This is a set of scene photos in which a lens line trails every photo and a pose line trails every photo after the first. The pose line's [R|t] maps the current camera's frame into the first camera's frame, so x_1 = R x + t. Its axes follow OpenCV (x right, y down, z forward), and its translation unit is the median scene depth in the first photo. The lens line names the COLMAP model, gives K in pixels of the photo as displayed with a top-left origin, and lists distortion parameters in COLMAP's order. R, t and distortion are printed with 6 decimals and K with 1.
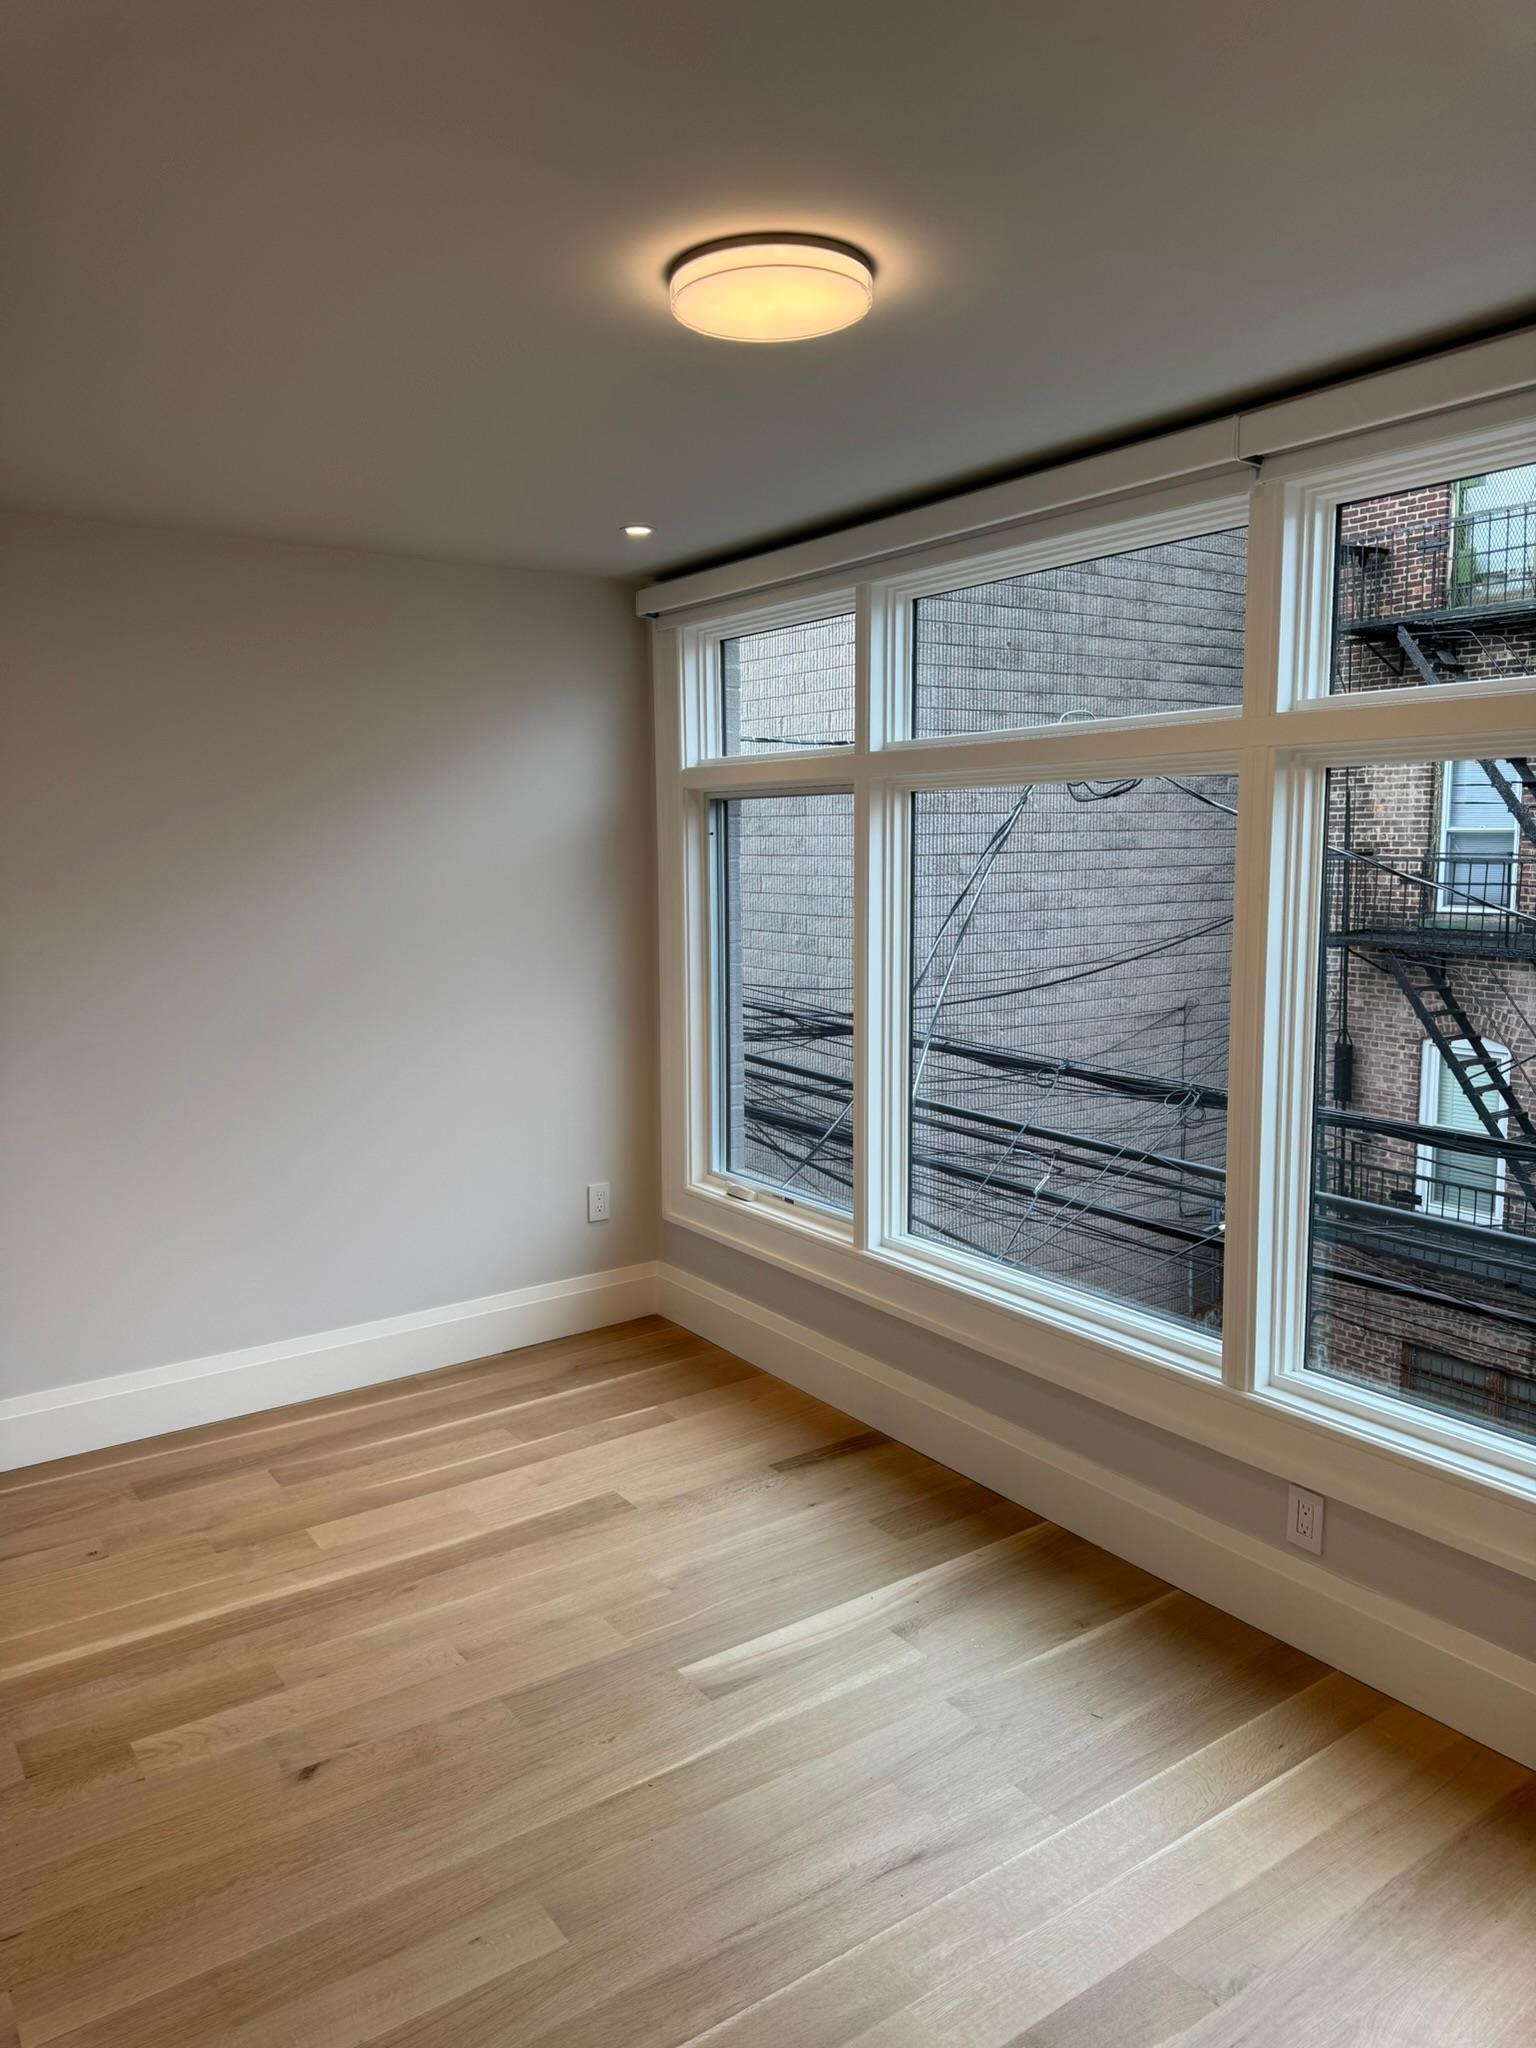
lens RADIAL K [[1454.4, 0, 775.6], [0, 1454.4, 1025.7], [0, 0, 1]] dist [-0.003786, 0.003105]
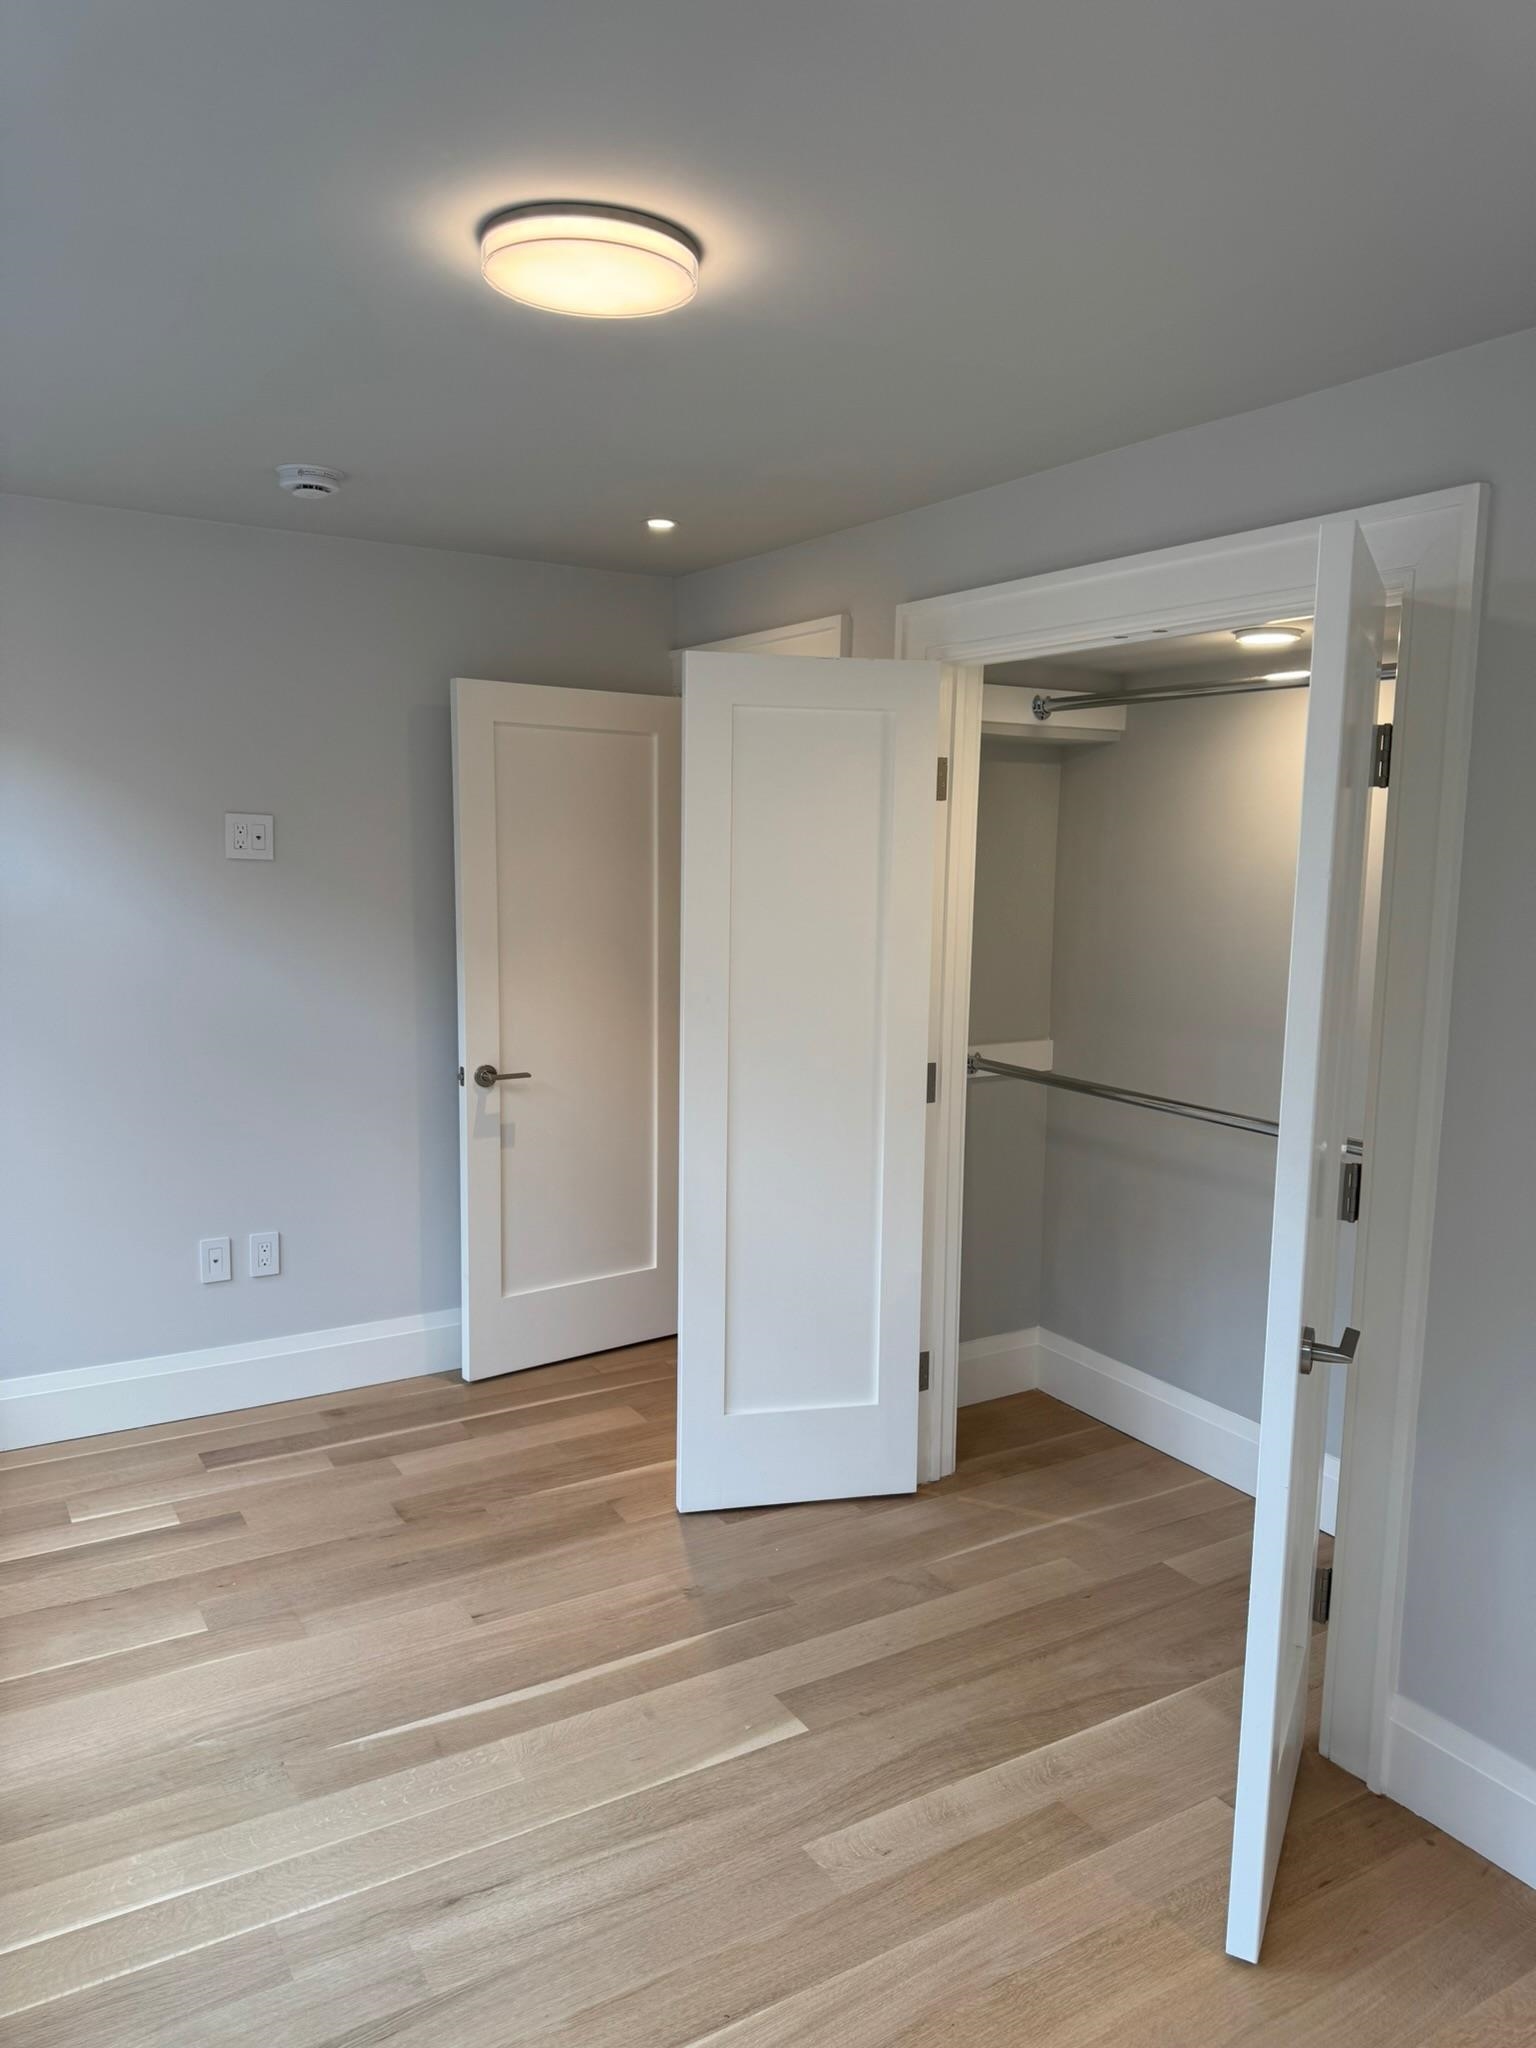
lens RADIAL K [[1454.4, 0, 775.6], [0, 1454.4, 1025.7], [0, 0, 1]] dist [-0.003786, 0.003105]
pose [[-0.998236, -0.015638, 0.057277, -0.175601], [-0.000326, 0.966120, 0.258095, -0.253377], [-0.059372, 0.257621, -0.964420, 1.896674]]
